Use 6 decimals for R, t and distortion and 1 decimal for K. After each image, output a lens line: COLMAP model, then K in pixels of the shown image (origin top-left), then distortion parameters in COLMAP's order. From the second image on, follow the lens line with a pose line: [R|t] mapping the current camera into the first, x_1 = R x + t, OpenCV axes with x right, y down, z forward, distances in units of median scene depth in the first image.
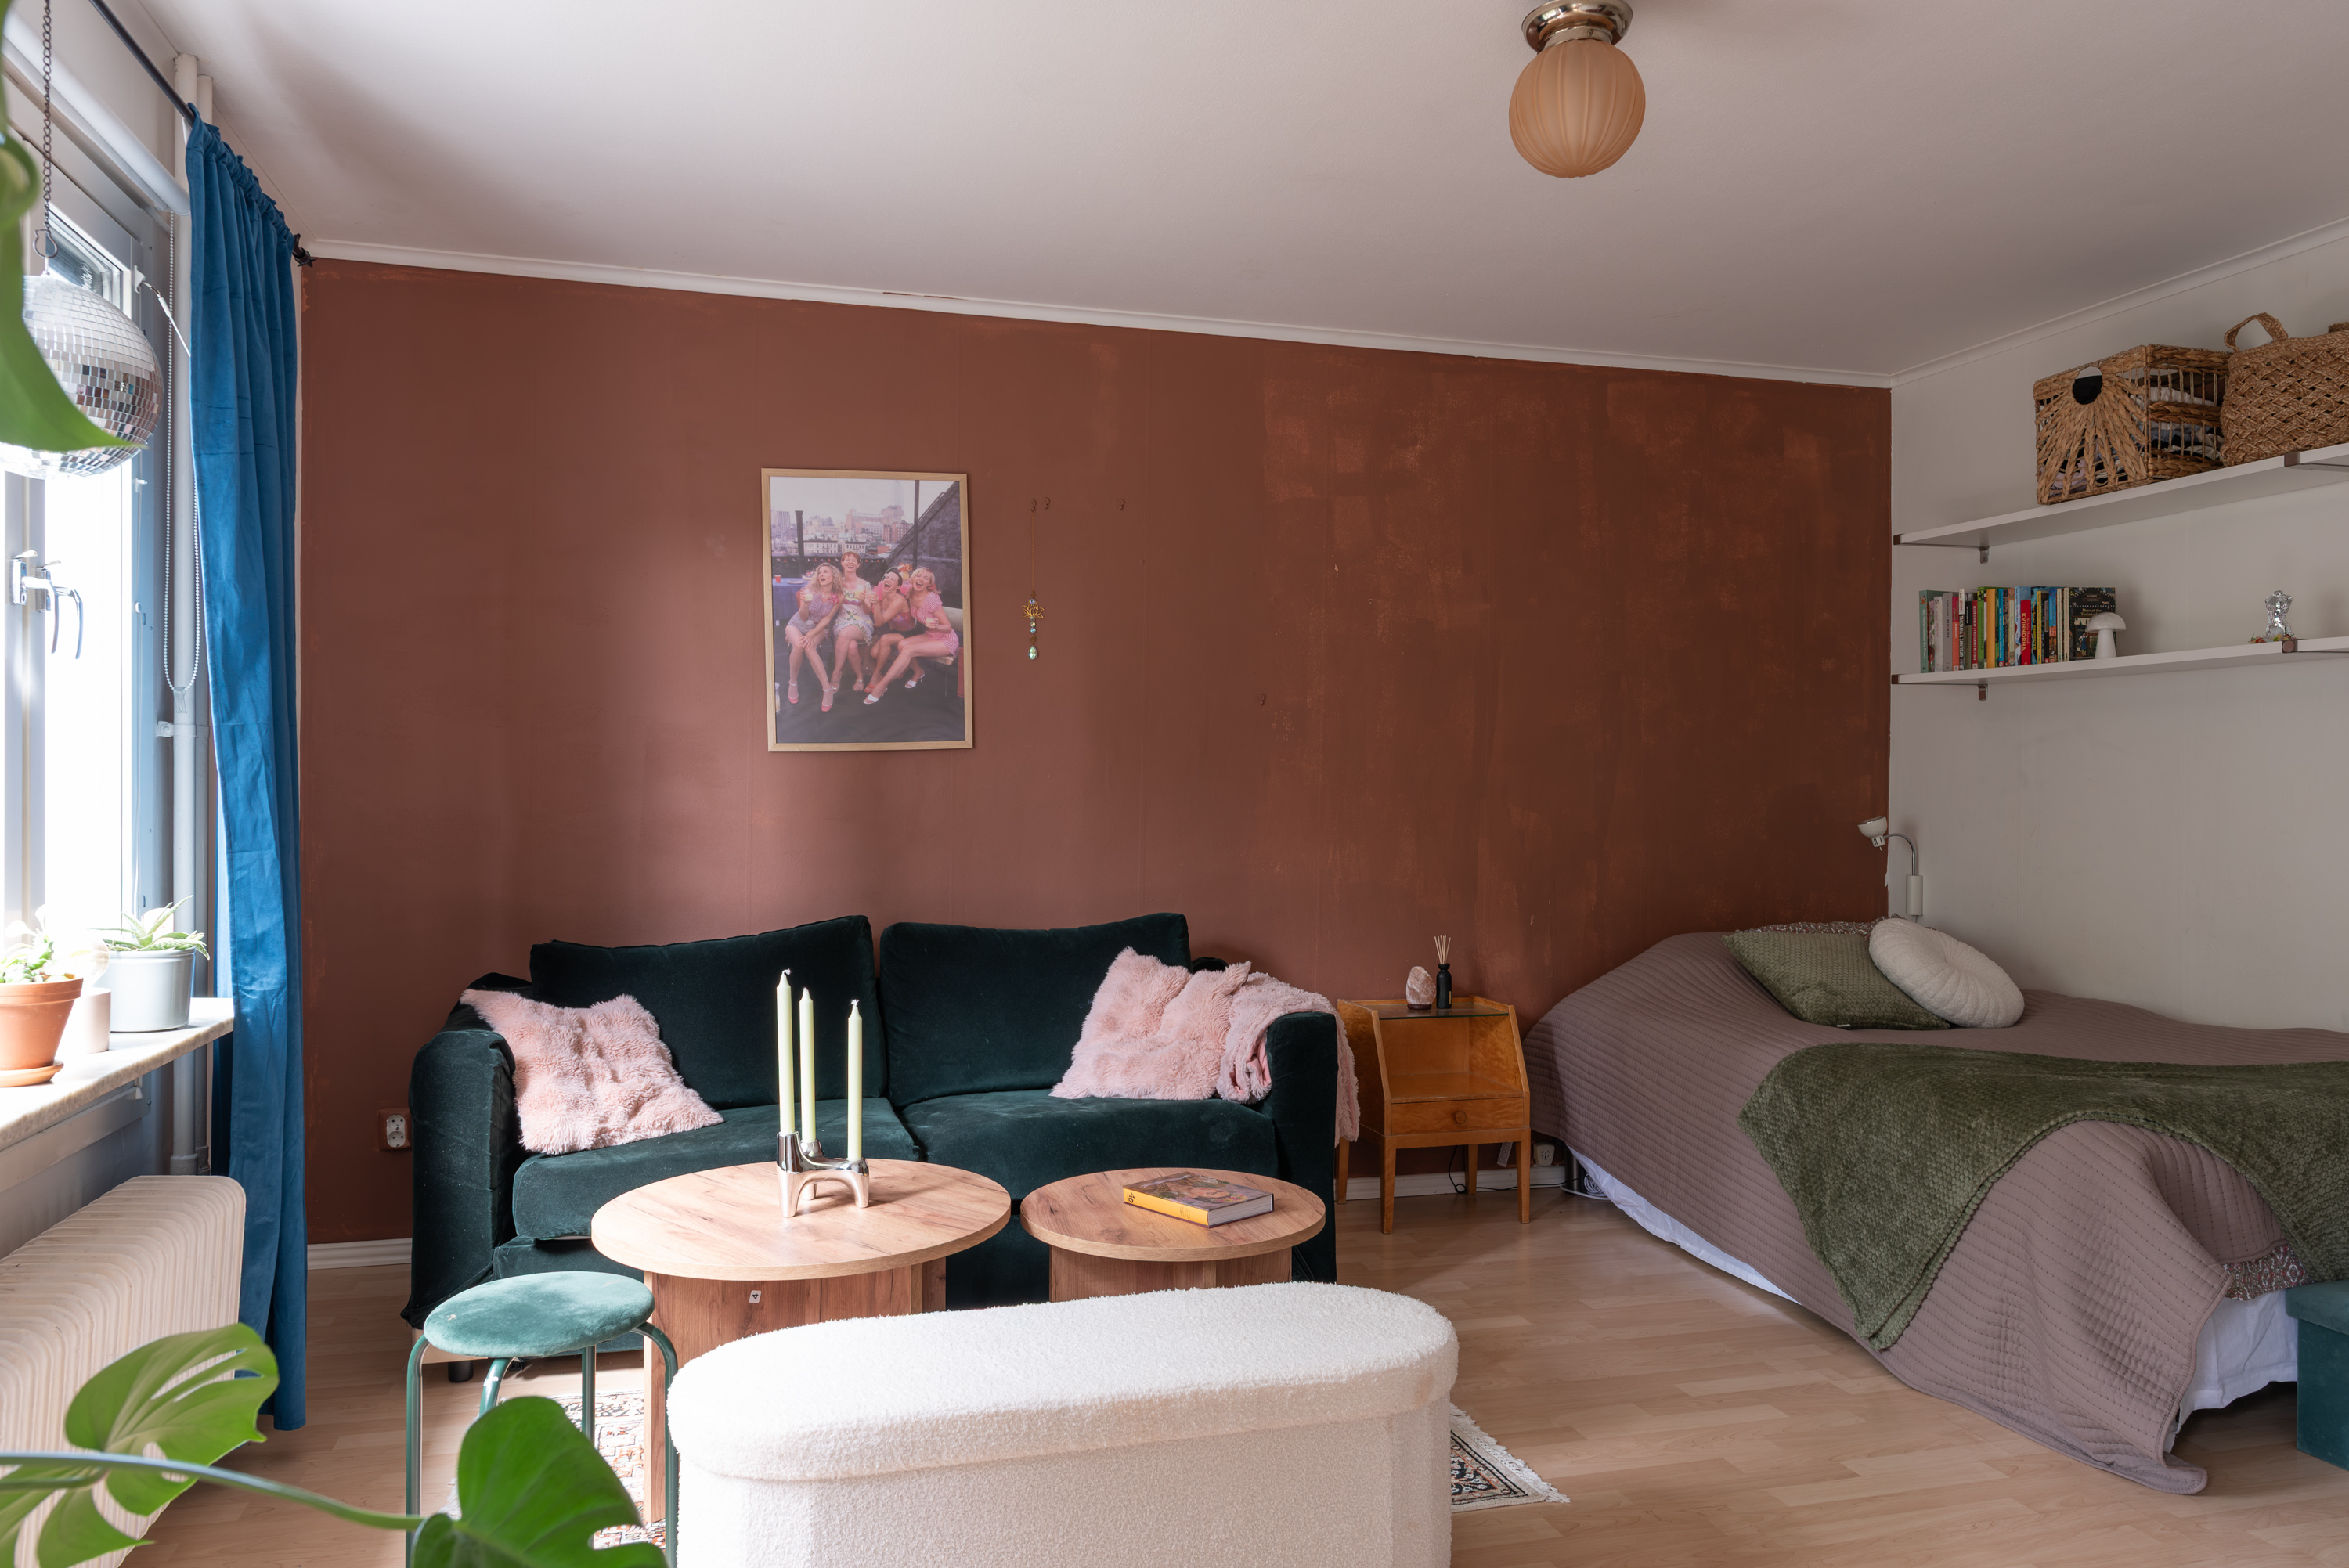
lens RADIAL K [[1597.4, 0, 1177.5], [0, 1597.4, 791.9], [0, 0, 1]] dist [0.007610, -0.008353]
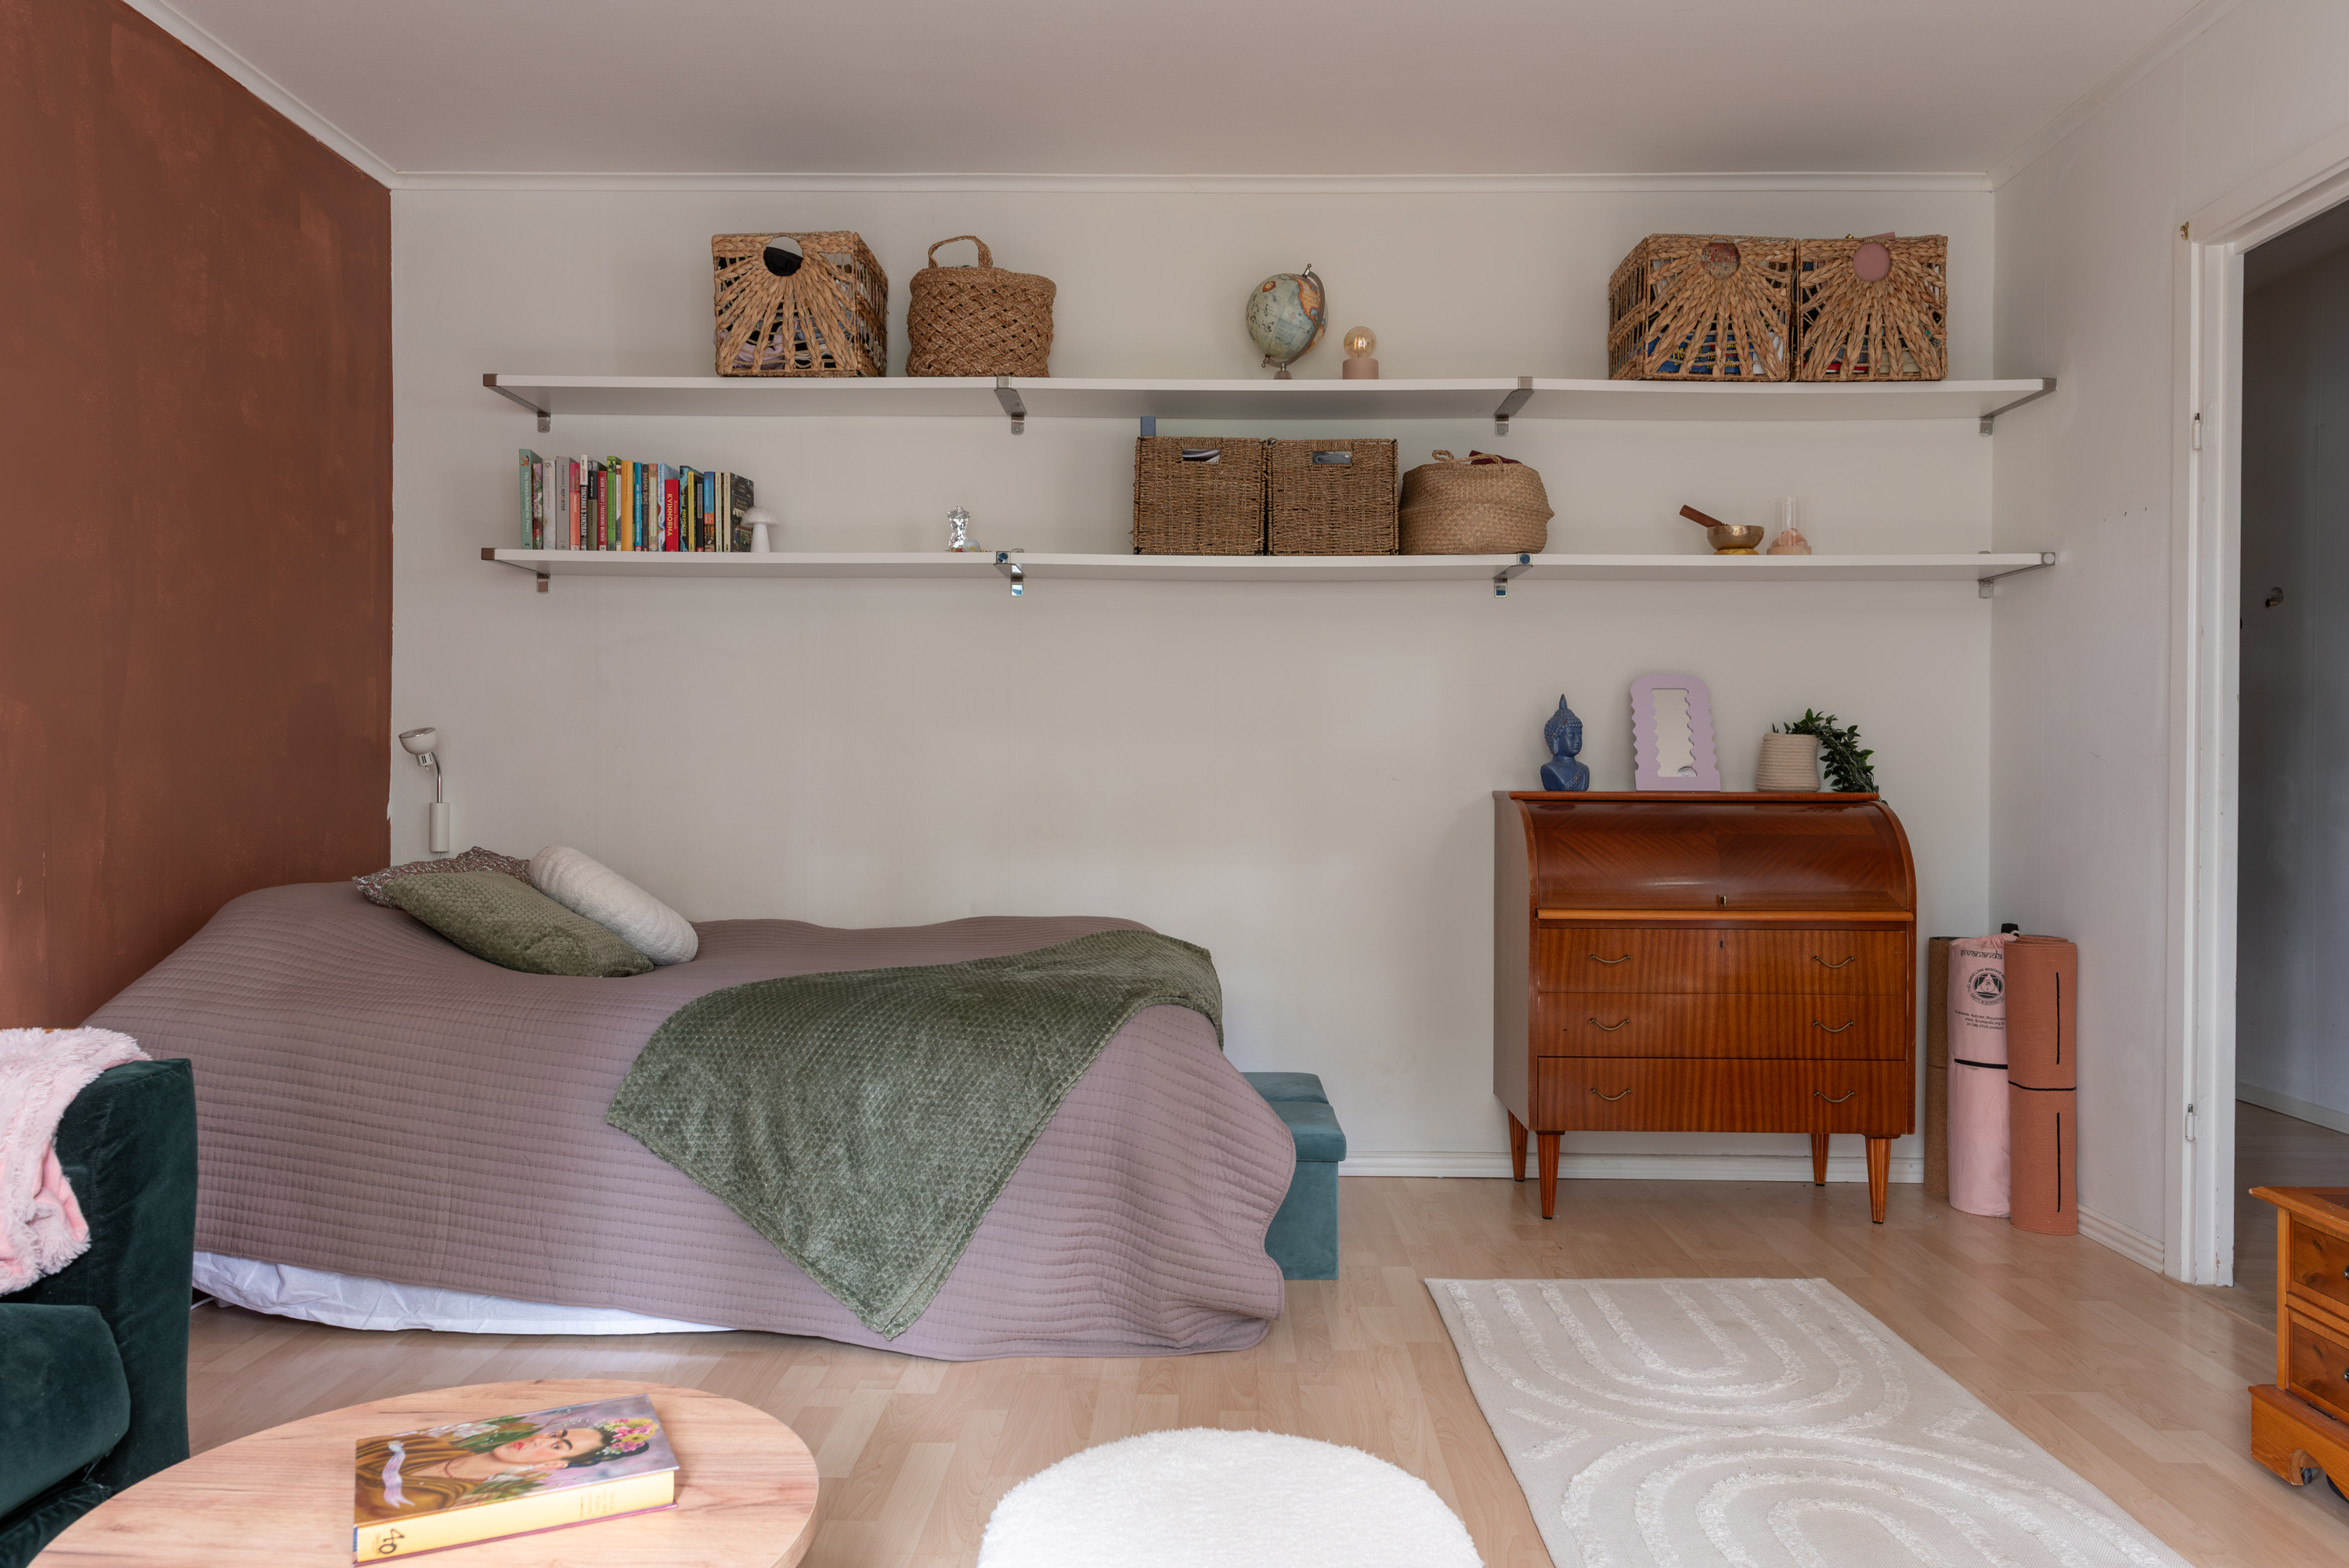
lens RADIAL K [[1590.3, 0, 1173.5], [0, 1590.3, 792.0], [0, 0, 1]] dist [0.009752, -0.008774]
pose [[0.290242, -0.011620, 0.956883, -0.241842], [0.000068, 0.999927, 0.012123, 0.043781], [-0.956953, -0.003454, 0.290221, 0.486046]]
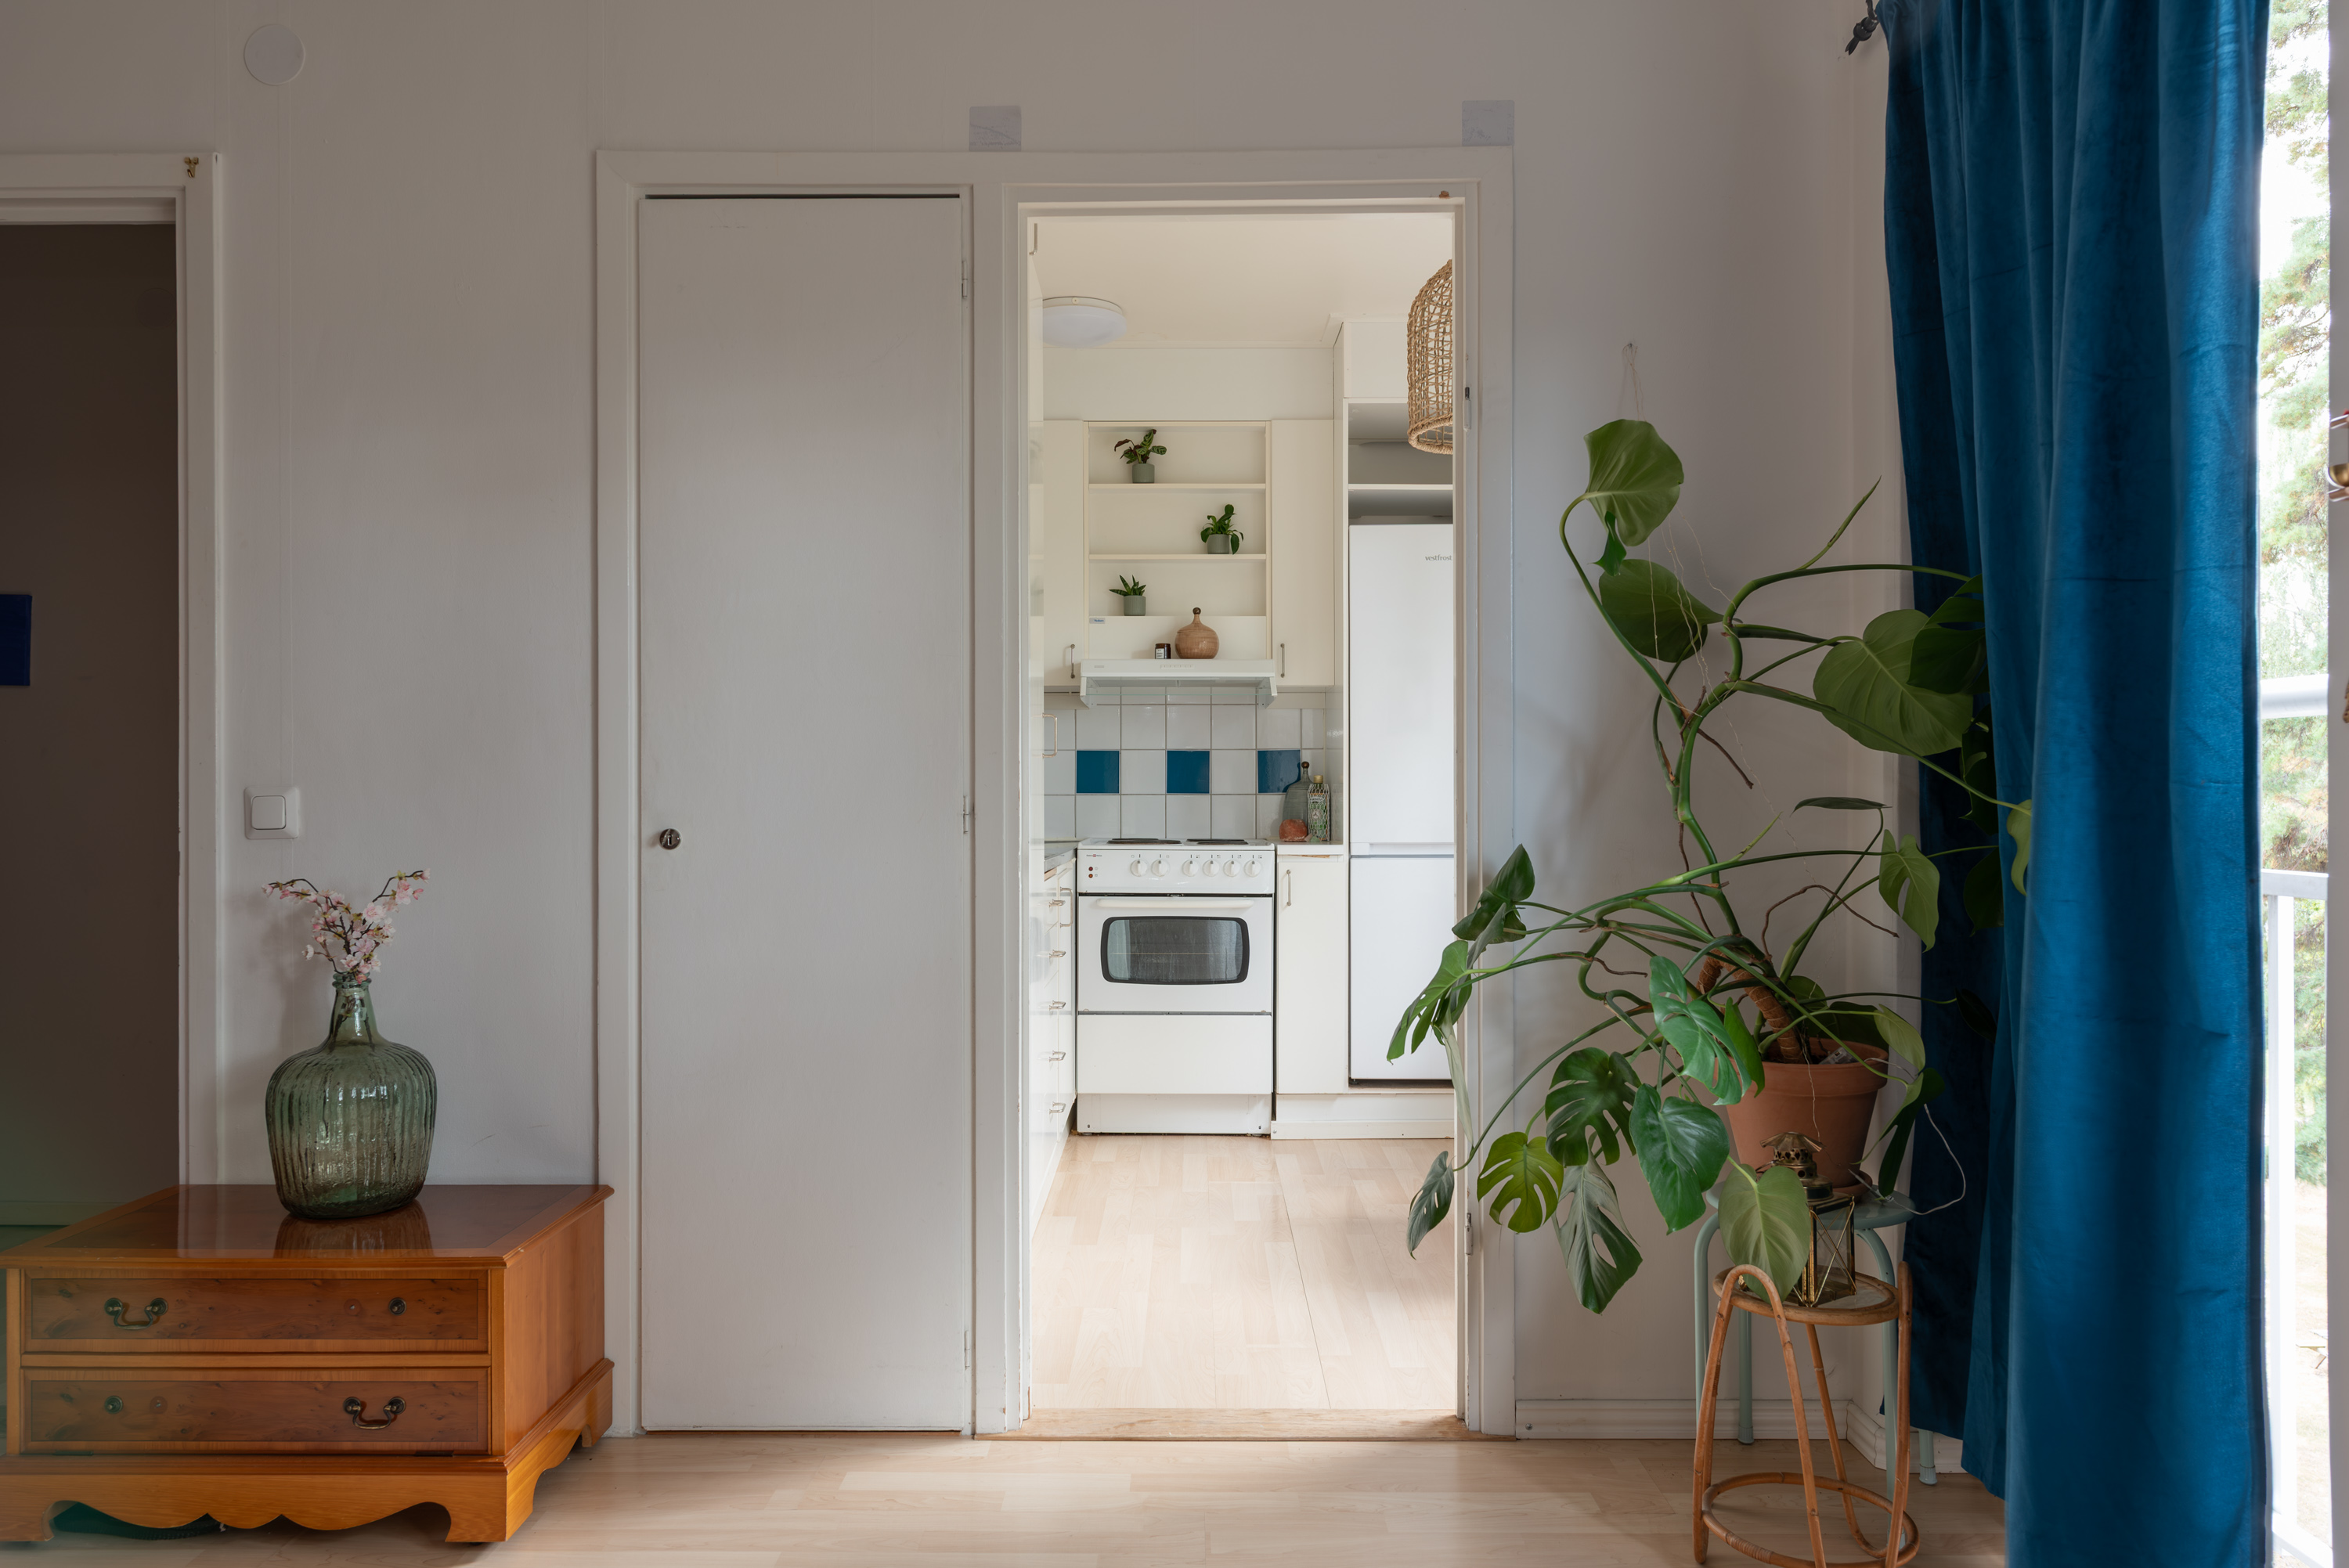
lens RADIAL K [[1597.4, 0, 1177.5], [0, 1597.4, 791.9], [0, 0, 1]] dist [0.007610, -0.008353]
pose [[-0.961490, -0.003548, 0.274815, -0.135726], [-0.002970, 0.999992, 0.002517, 0.028869], [-0.274822, 0.001604, -0.961494, 0.691794]]
